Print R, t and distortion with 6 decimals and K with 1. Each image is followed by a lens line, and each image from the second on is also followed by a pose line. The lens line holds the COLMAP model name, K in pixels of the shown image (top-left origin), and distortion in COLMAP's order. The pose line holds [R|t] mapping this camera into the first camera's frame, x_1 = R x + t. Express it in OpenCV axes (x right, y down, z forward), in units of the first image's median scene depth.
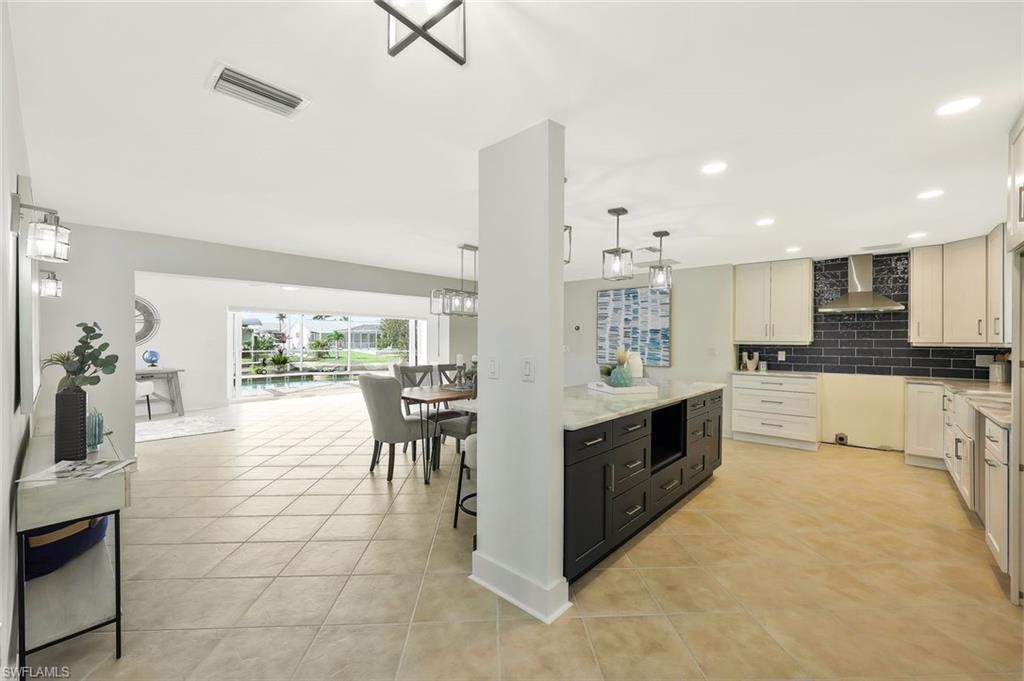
lens RADIAL K [[420.6, 0, 513.7], [0, 420.6, 337.3], [0, 0, 1]] dist [0.000990, -0.001010]
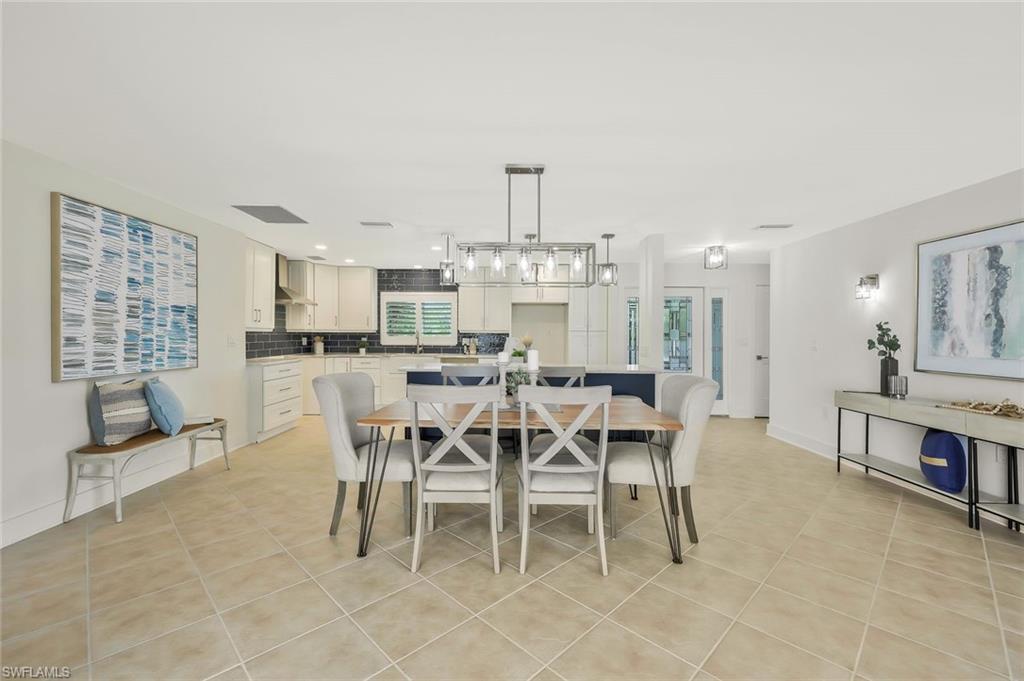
lens RADIAL K [[420.6, 0, 499.8], [0, 420.6, 340.2], [0, 0, 1]] dist [0.000990, -0.001010]
pose [[-0.644478, -0.019661, 0.764370, -0.390848], [-0.013796, 0.999806, 0.014085, 0.014101], [-0.764498, -0.001468, -0.644624, 1.032914]]
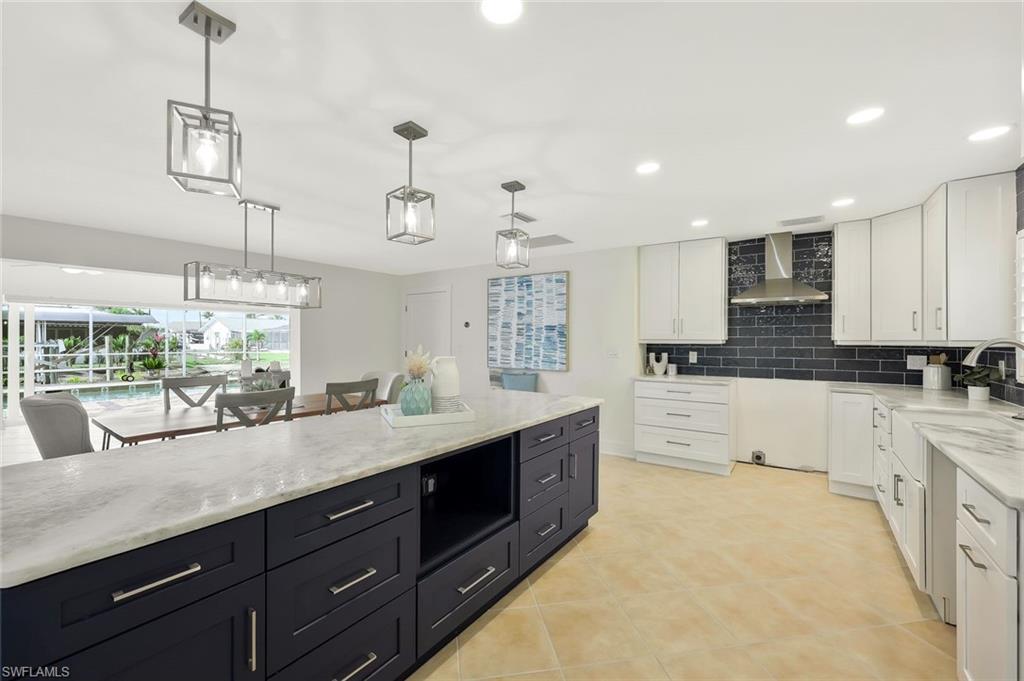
lens RADIAL K [[420.6, 0, 517.8], [0, 420.6, 337.1], [0, 0, 1]] dist [0.000990, -0.001010]
pose [[0.993187, -0.002948, 0.116490, 0.176230], [0.002854, 0.999995, 0.000974, 0.002463], [-0.116492, -0.000635, 0.993191, 0.193591]]
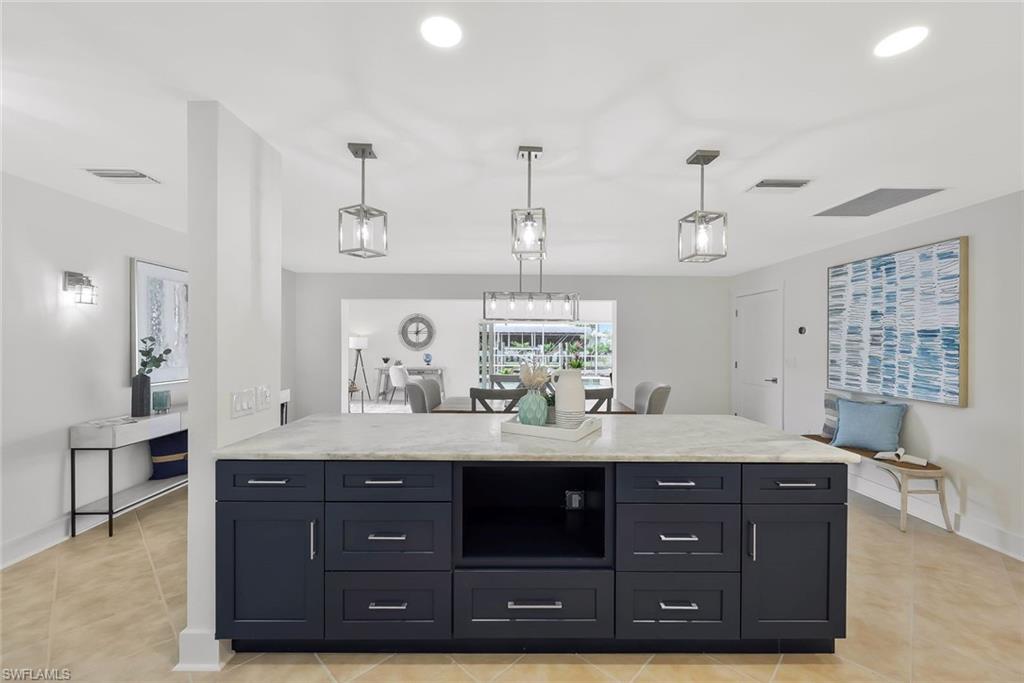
lens RADIAL K [[420.6, 0, 508.0], [0, 420.6, 341.0], [0, 0, 1]] dist [0.000990, -0.001010]
pose [[0.672180, -0.003887, -0.740378, 0.369259], [-0.000574, 0.999983, -0.005771, -0.002060], [0.740388, 0.004304, 0.672166, 0.282402]]
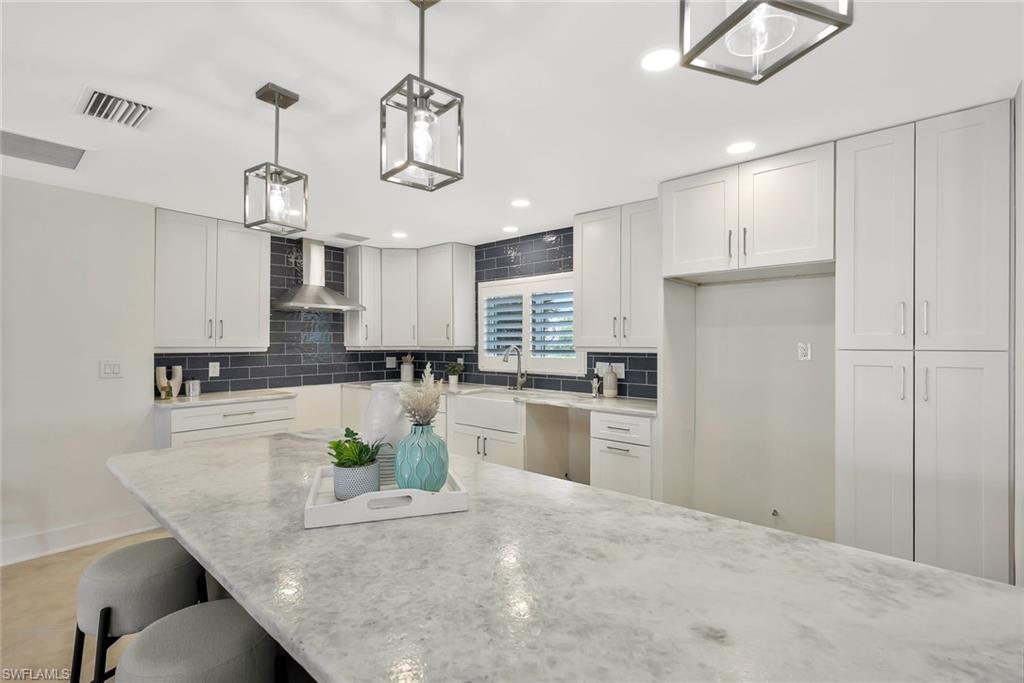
lens RADIAL K [[470.2, 0, 508.0], [0, 470.2, 341.7], [0, 0, 1]] dist [0.002792, 0.000482]
pose [[-0.002987, -0.003908, 0.999988, -0.076355], [-0.005267, 0.999979, 0.003892, -0.002800], [-0.999982, -0.005256, -0.003007, 0.493883]]
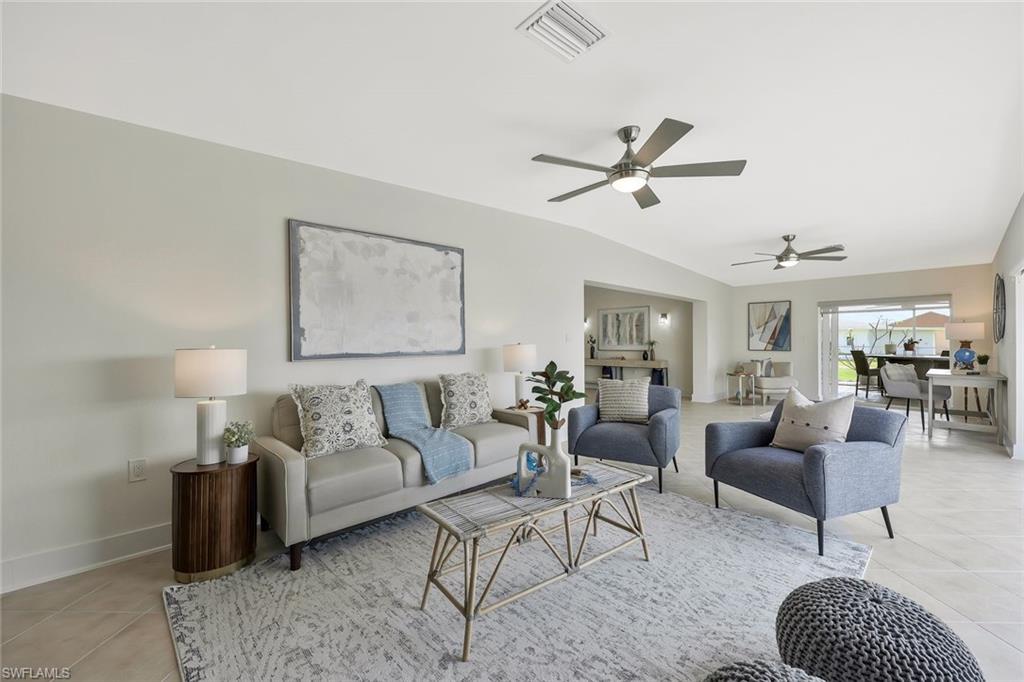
lens RADIAL K [[420.6, 0, 519.4], [0, 420.6, 339.5], [0, 0, 1]] dist [0.000990, -0.001010]
pose [[-0.996536, -0.005500, 0.082985, -0.161275], [-0.006444, 0.999917, -0.011120, 0.029727], [-0.082917, -0.011616, -0.996489, 1.907076]]
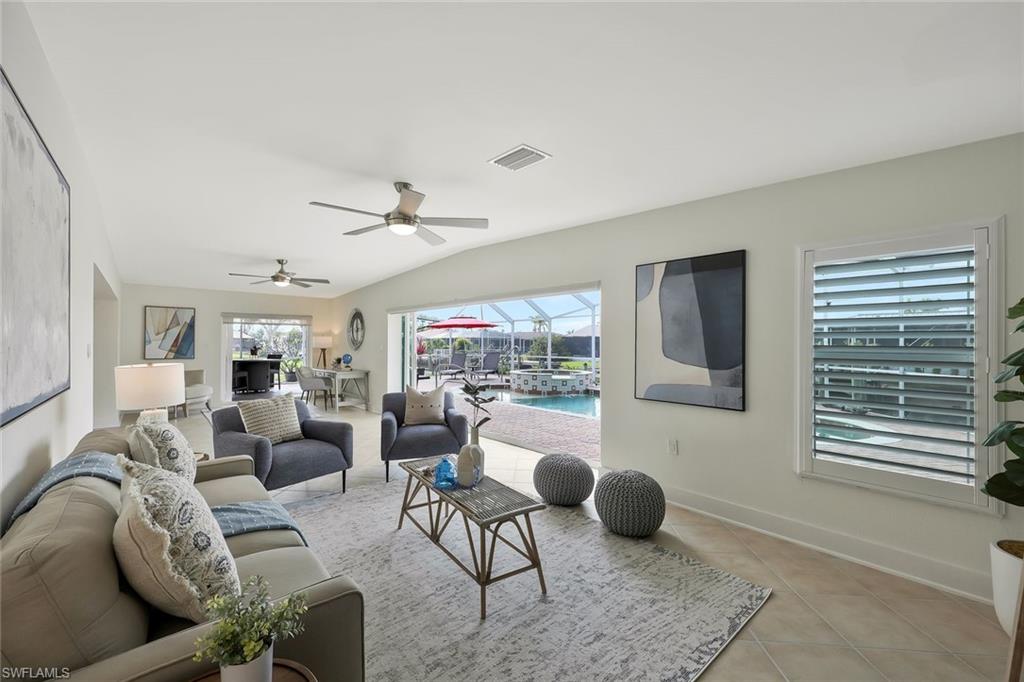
lens RADIAL K [[420.6, 0, 501.4], [0, 420.6, 344.0], [0, 0, 1]] dist [0.000990, -0.001010]
pose [[-0.130207, -0.007719, -0.991457, 0.249897], [0.001422, 0.999967, -0.007972, 0.012923], [0.991486, -0.002448, -0.130192, 1.666465]]
